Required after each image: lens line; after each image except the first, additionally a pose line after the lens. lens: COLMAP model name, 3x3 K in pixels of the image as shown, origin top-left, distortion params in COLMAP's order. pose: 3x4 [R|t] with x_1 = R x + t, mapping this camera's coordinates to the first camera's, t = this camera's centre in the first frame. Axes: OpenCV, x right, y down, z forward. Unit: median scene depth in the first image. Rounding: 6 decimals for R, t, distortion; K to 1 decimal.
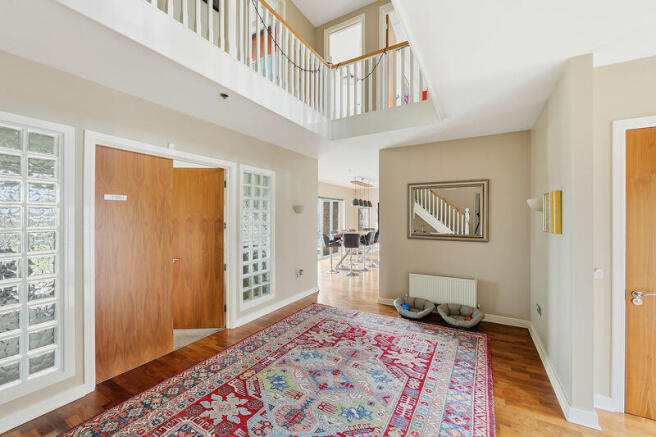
lens RADIAL K [[261.5, 0, 331.6], [0, 261.5, 218.9], [0, 0, 1]] dist [-0.007489, 0.001153]
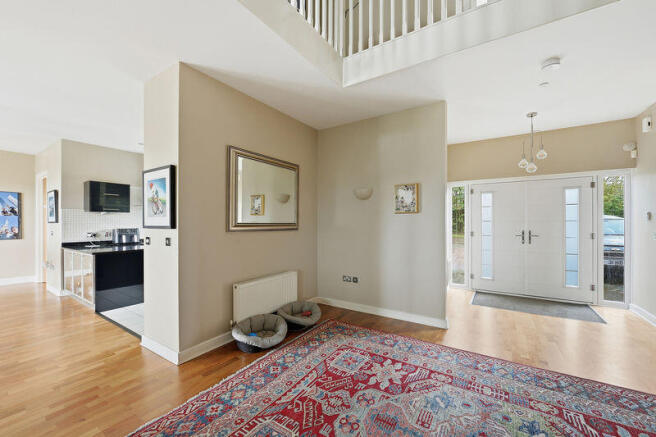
lens RADIAL K [[261.5, 0, 329.2], [0, 261.5, 221.8], [0, 0, 1]] dist [-0.007489, 0.001153]
pose [[0.055733, 0.004230, 0.998437, -0.466321], [0.000879, 0.999990, -0.004285, 0.078008], [-0.998445, 0.001116, 0.055729, 1.036690]]
